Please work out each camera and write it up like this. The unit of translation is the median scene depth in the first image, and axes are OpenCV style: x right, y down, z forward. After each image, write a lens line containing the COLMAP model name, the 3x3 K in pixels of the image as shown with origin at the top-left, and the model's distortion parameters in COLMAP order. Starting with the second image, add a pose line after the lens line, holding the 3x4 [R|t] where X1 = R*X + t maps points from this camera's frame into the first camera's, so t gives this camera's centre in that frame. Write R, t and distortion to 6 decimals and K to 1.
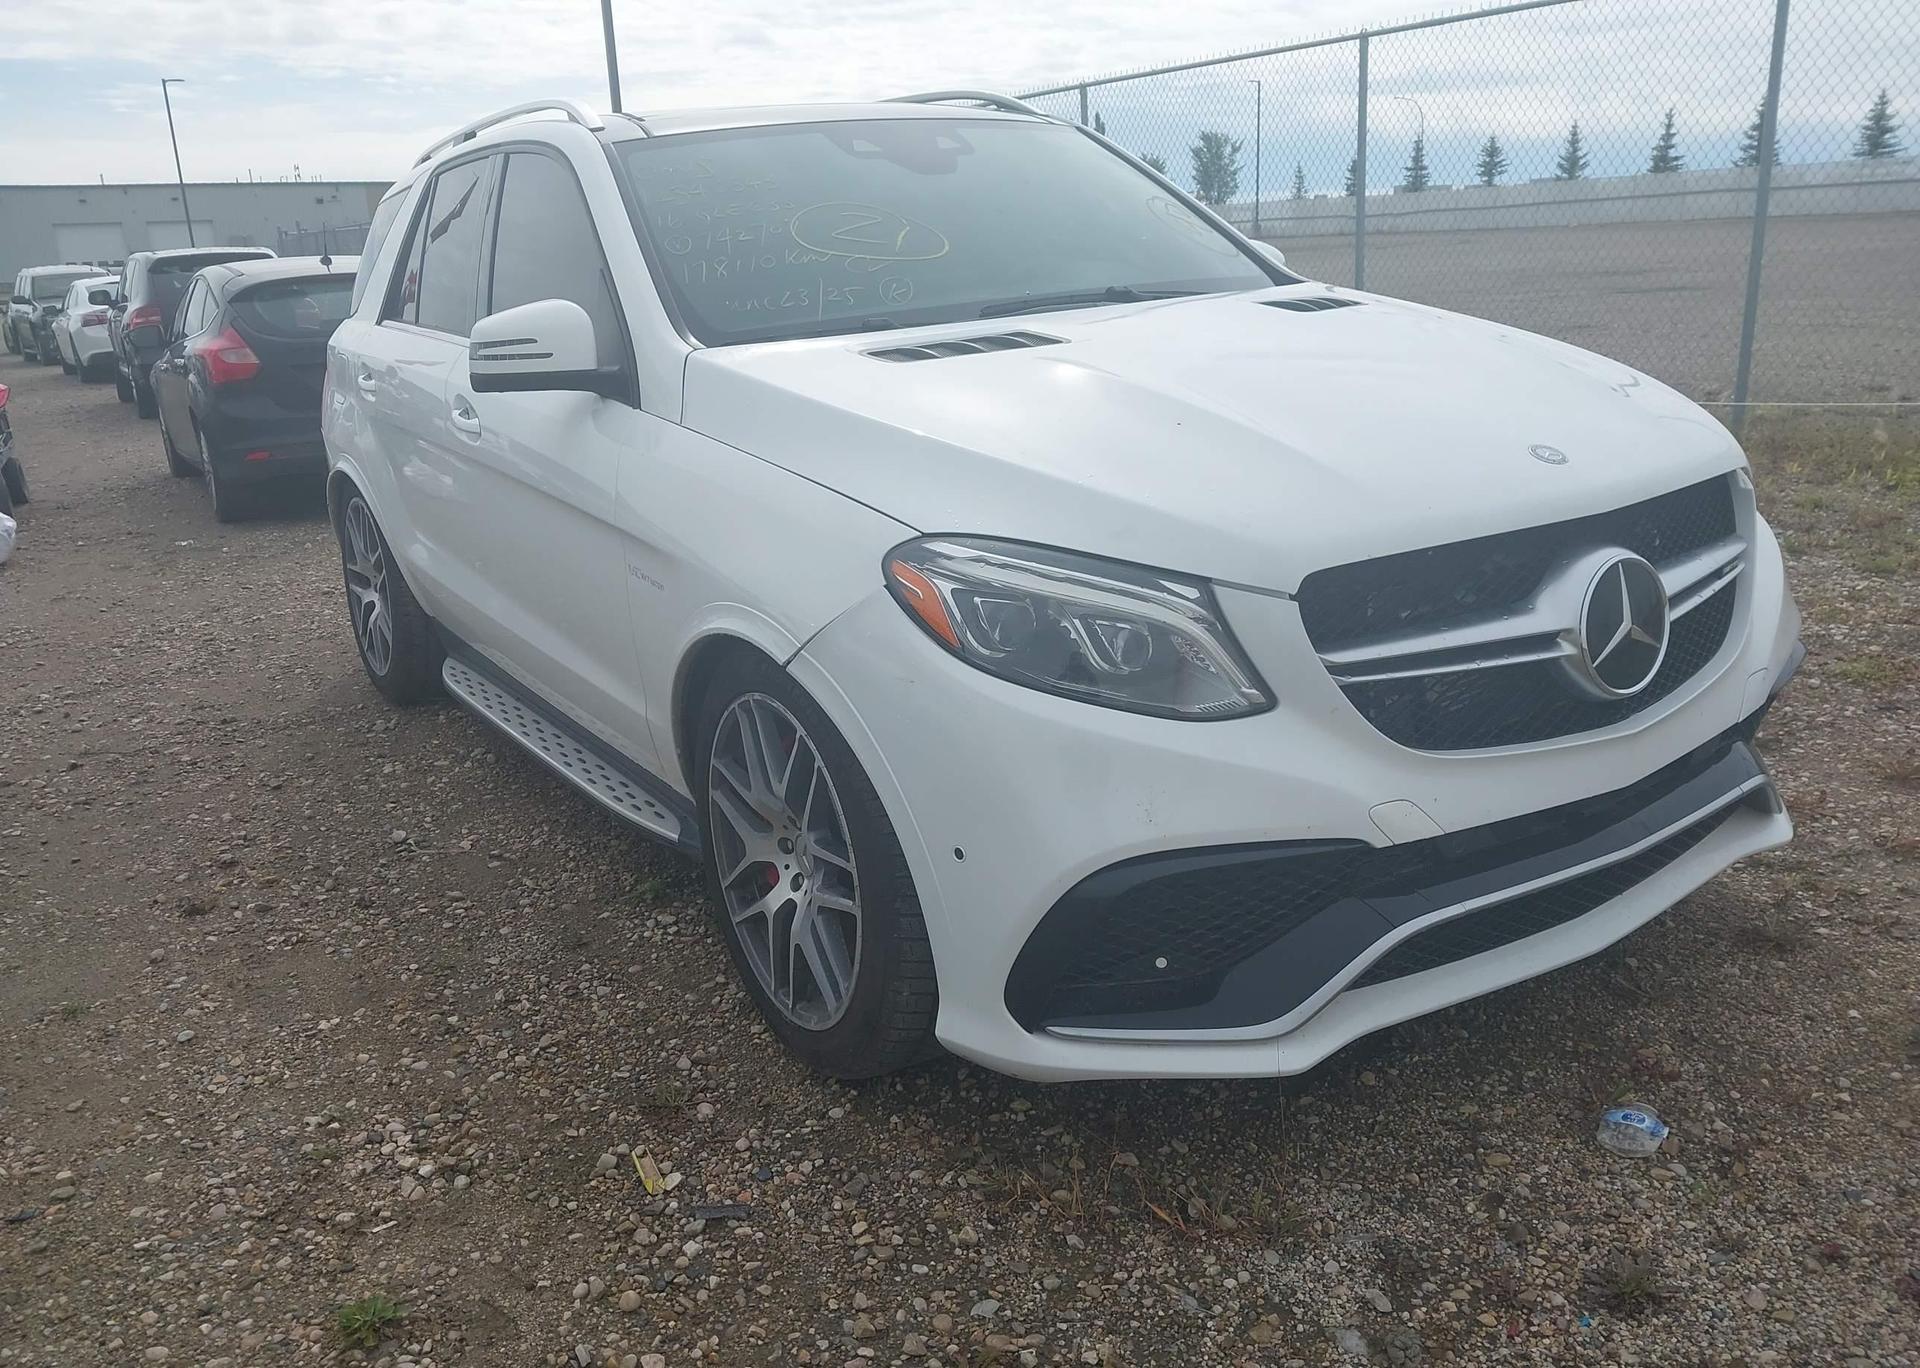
lens RADIAL K [[1484.8, 0, 960.0], [0, 1484.8, 684.0], [0, 0, 1]] dist [0.000125, 0.015225]
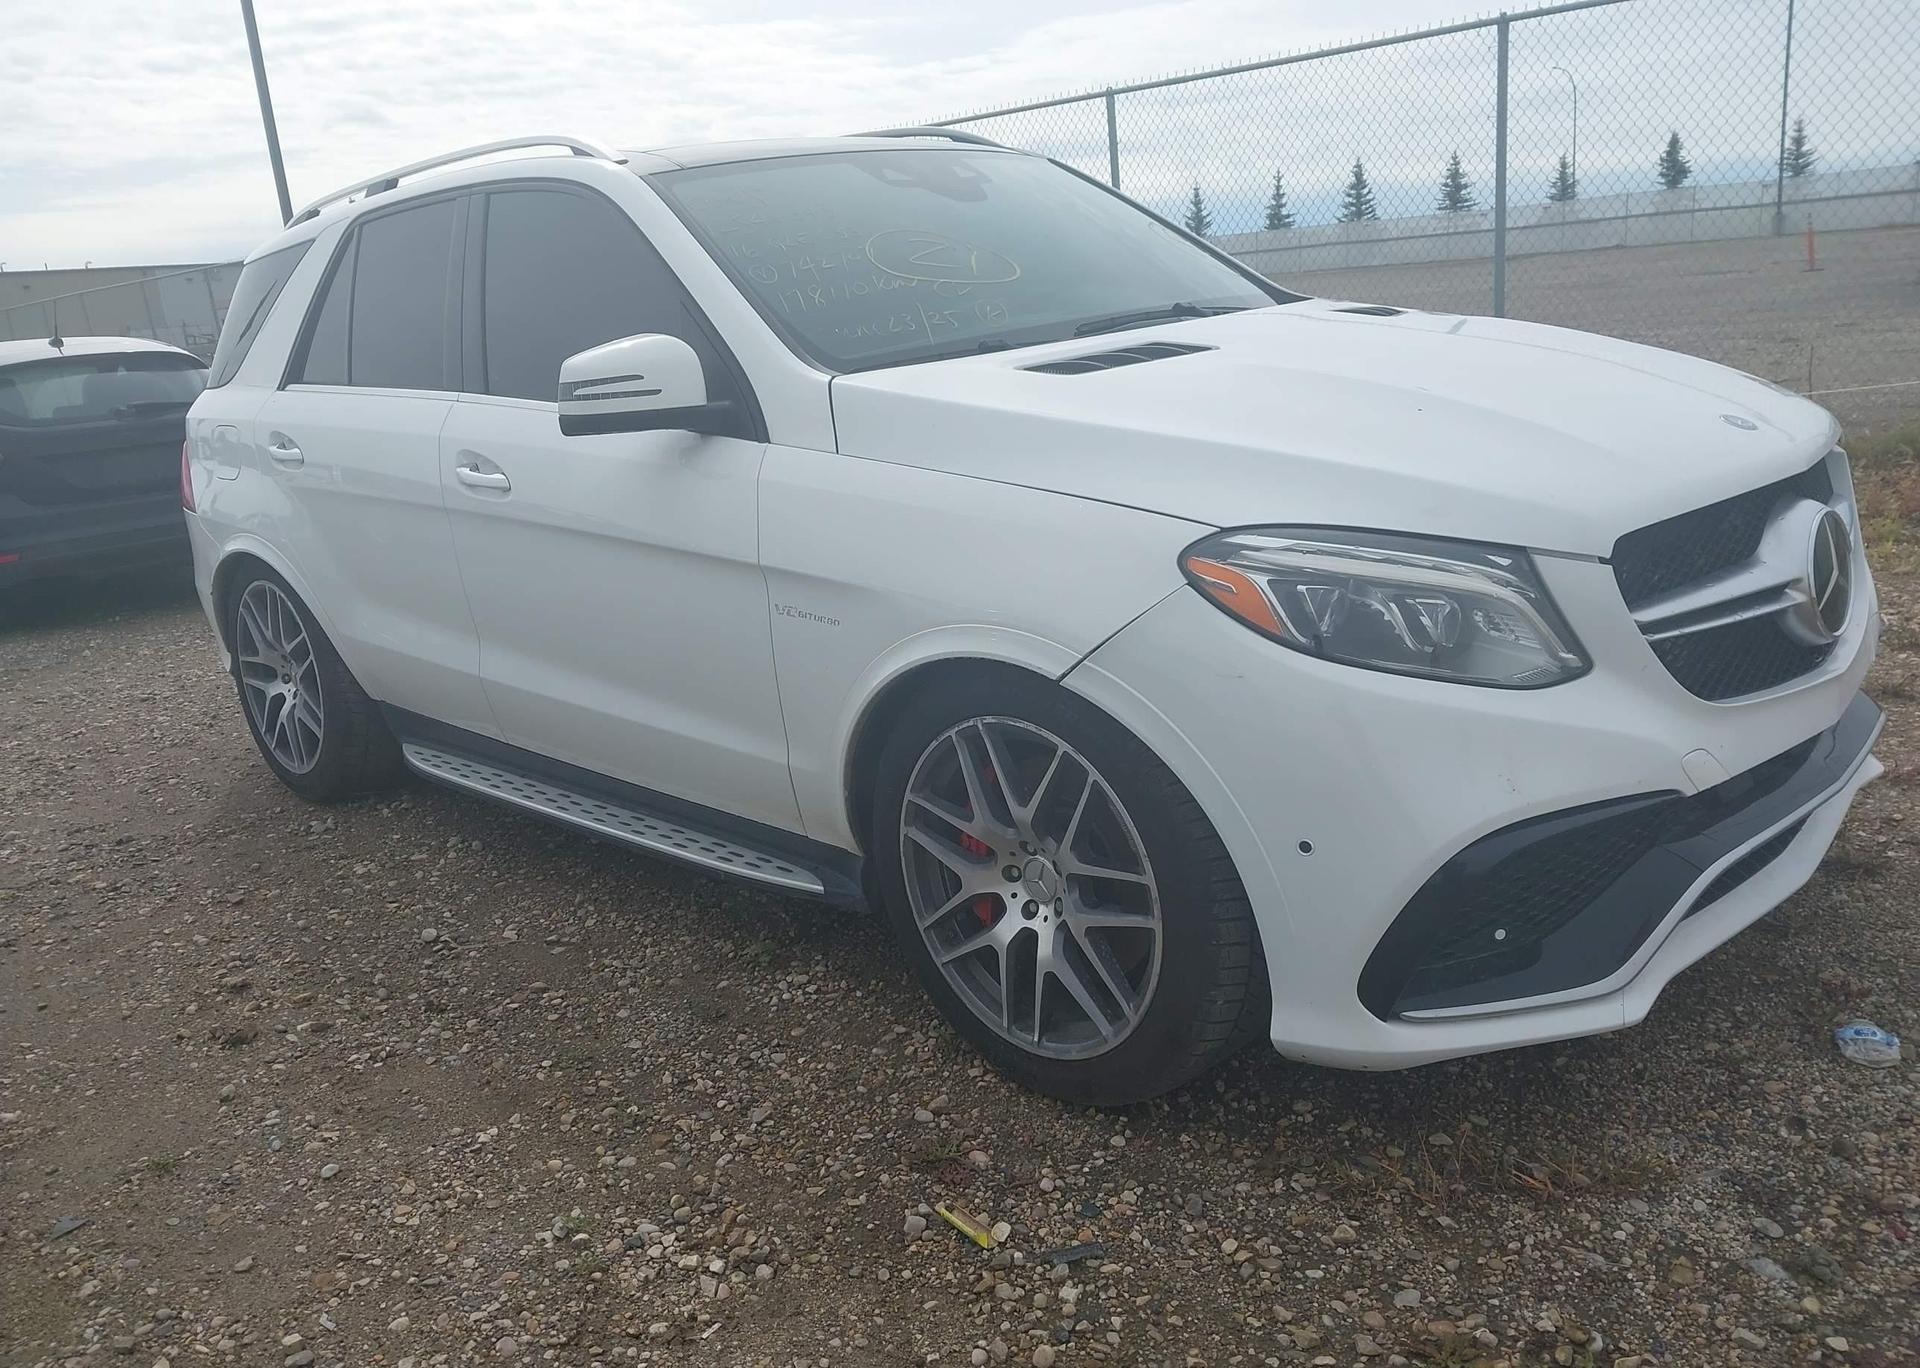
lens RADIAL K [[1485.0, 0, 960.0], [0, 1485.0, 684.0], [0, 0, 1]] dist [0.012462, -0.008771]
pose [[0.977015, -0.085409, 0.195314, -0.329768], [0.093532, 0.995078, -0.032736, 0.014464], [-0.191557, 0.050251, 0.980194, 0.053024]]
